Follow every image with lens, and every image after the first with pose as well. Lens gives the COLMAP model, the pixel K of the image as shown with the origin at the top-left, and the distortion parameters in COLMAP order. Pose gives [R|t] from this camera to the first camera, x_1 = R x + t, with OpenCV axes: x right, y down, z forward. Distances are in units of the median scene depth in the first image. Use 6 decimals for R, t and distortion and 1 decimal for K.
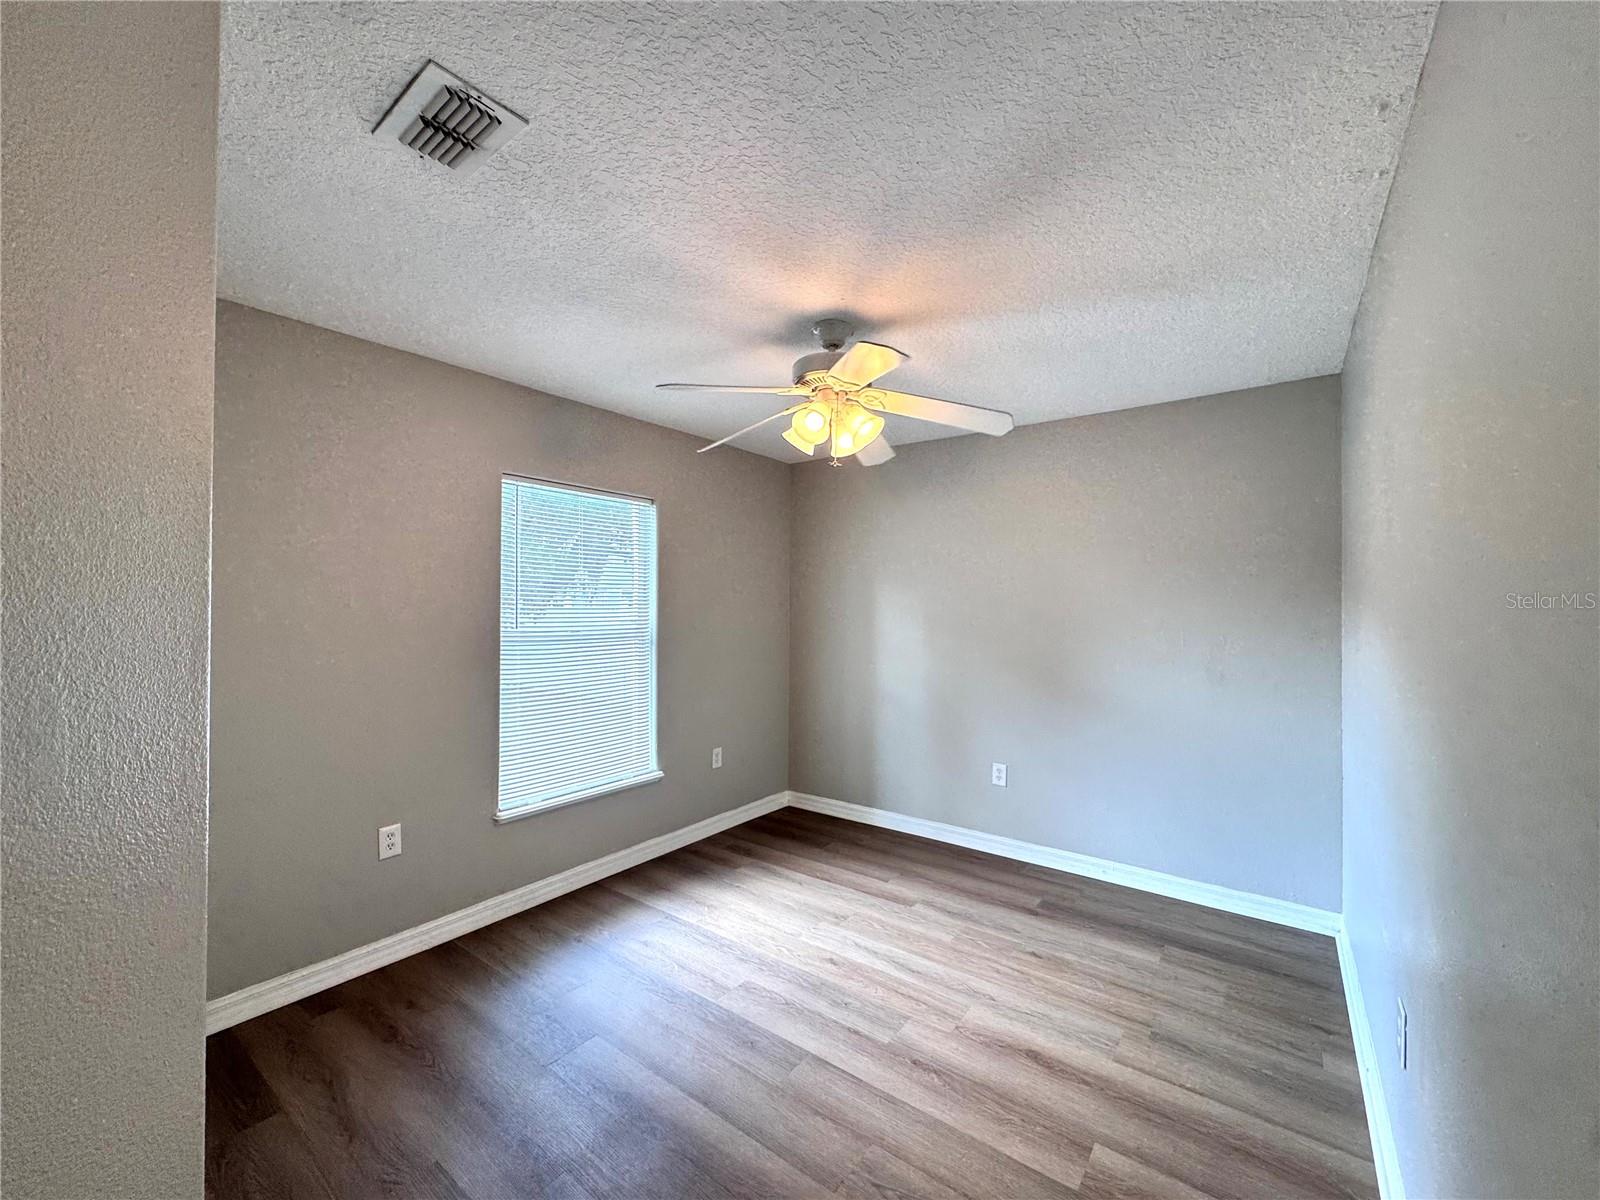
lens RADIAL K [[639.5, 0, 800.0], [0, 639.5, 600.0], [0, 0, 1]] dist [0.000166, 0.000028]
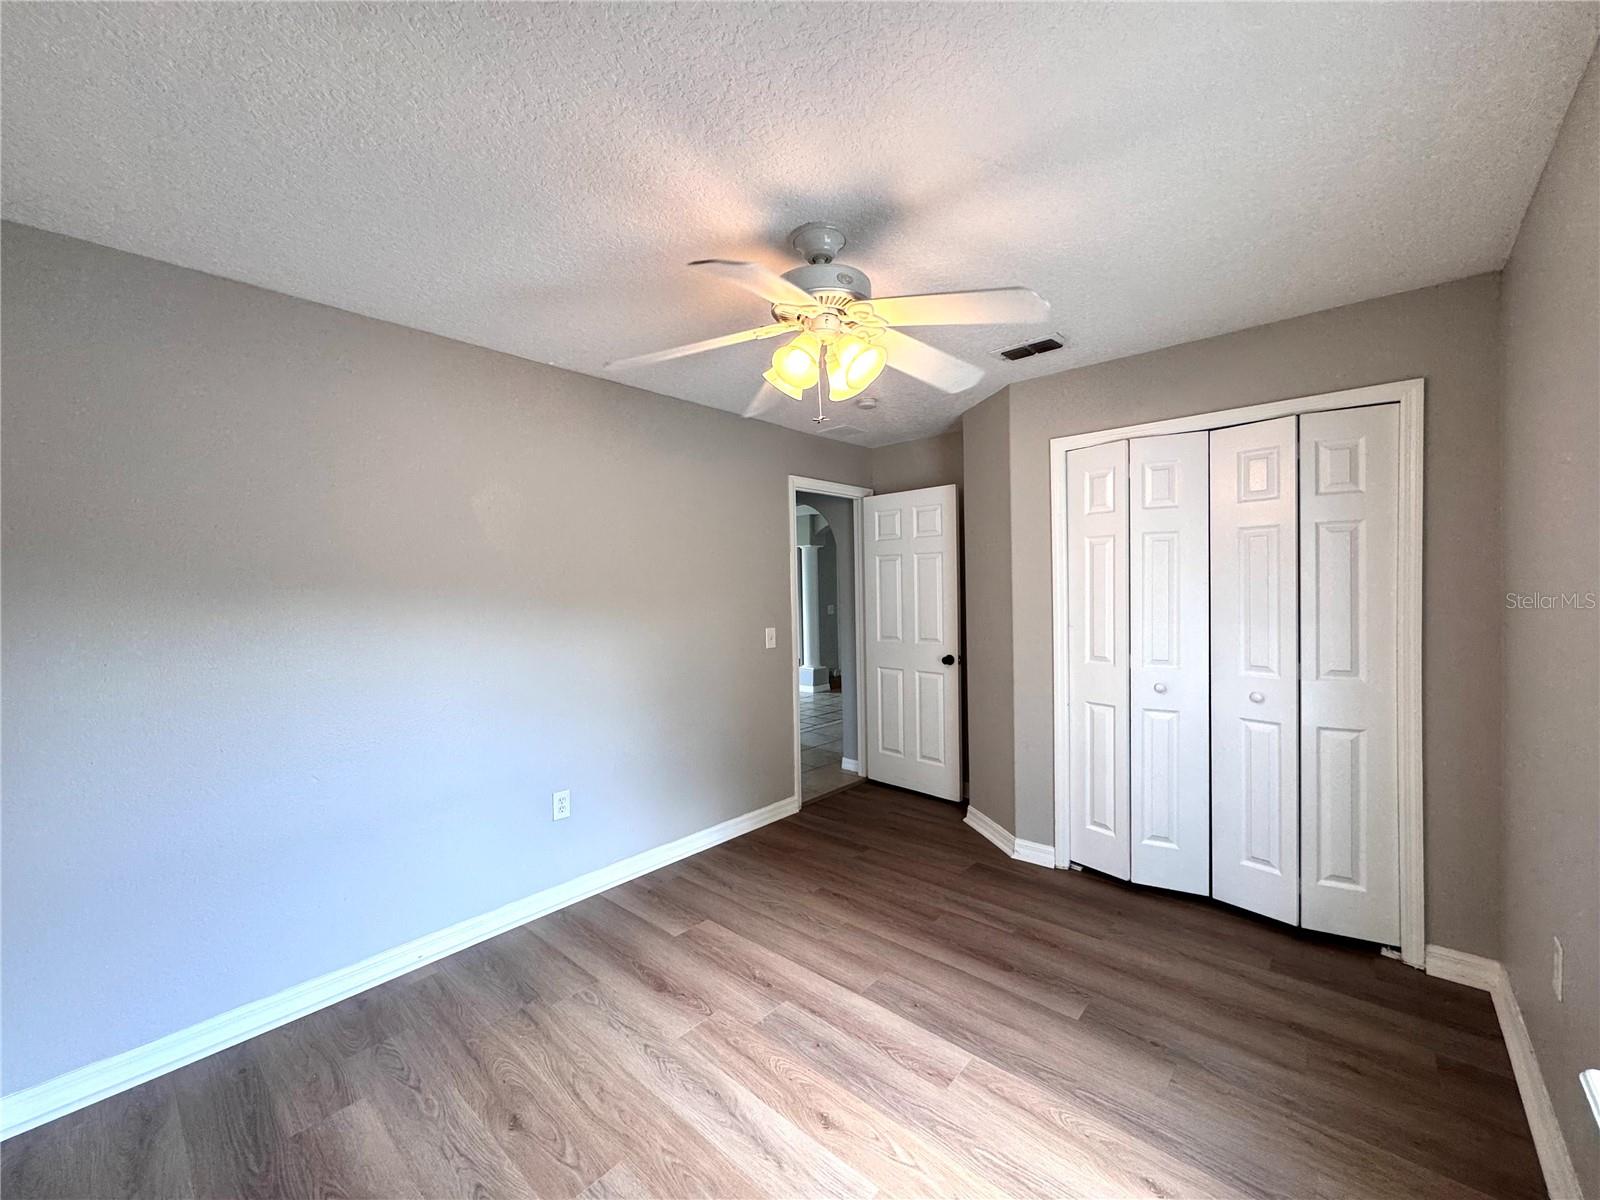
lens RADIAL K [[639.5, 0, 800.0], [0, 639.5, 600.0], [0, 0, 1]] dist [0.000166, 0.000028]
pose [[-0.996183, 0.013552, 0.086229, 0.013098], [0.014935, 0.999770, 0.015422, 0.012939], [-0.086000, 0.016651, -0.996156, 1.903974]]
